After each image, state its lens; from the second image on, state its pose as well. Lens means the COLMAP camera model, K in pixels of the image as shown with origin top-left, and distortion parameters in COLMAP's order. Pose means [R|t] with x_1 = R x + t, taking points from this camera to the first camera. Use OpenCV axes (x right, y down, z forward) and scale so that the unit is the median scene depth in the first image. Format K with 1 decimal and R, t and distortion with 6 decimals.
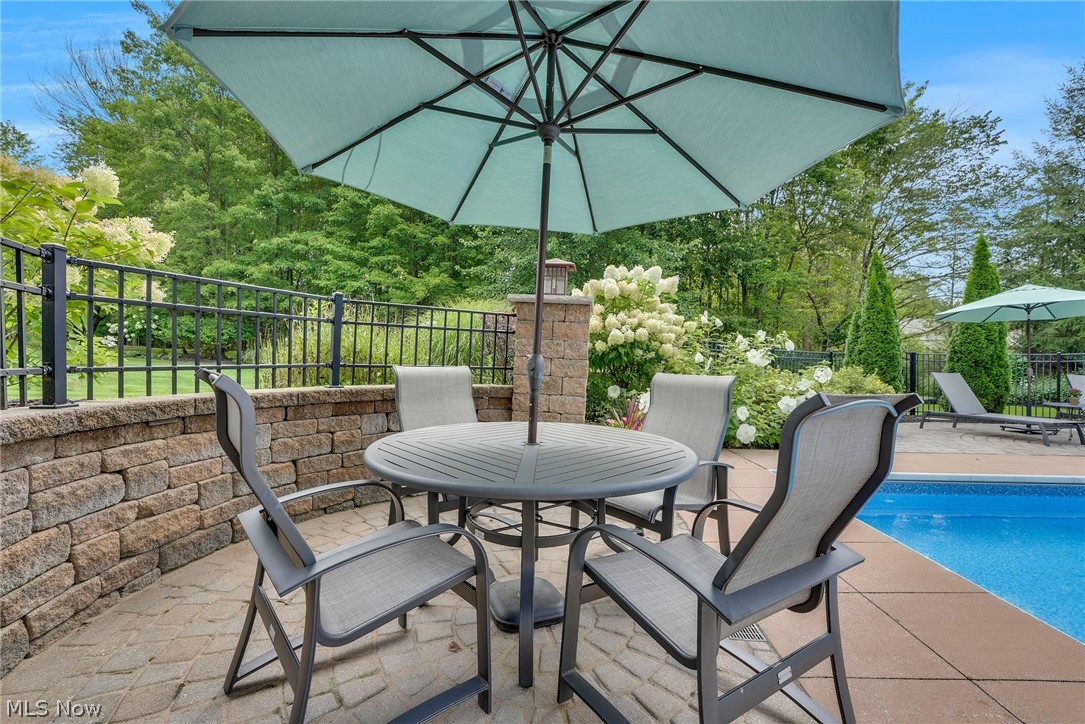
lens RADIAL K [[449.3, 0, 540.6], [0, 449.3, 367.5], [0, 0, 1]] dist [-0.013561, 0.000643]
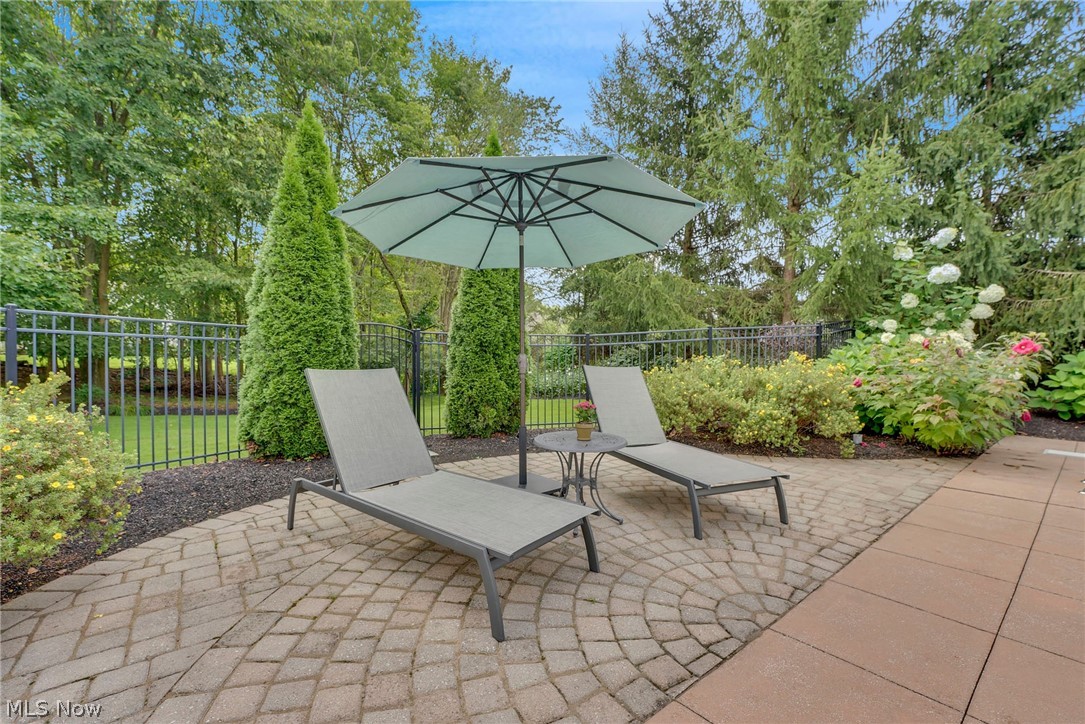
lens RADIAL K [[449.3, 0, 543.6], [0, 449.3, 358.6], [0, 0, 1]] dist [-0.013561, 0.000643]
pose [[0.756452, -0.014562, 0.653887, 0.655067], [0.017194, 0.999849, 0.002376, 0.005464], [-0.653823, 0.009446, 0.756588, 0.504182]]
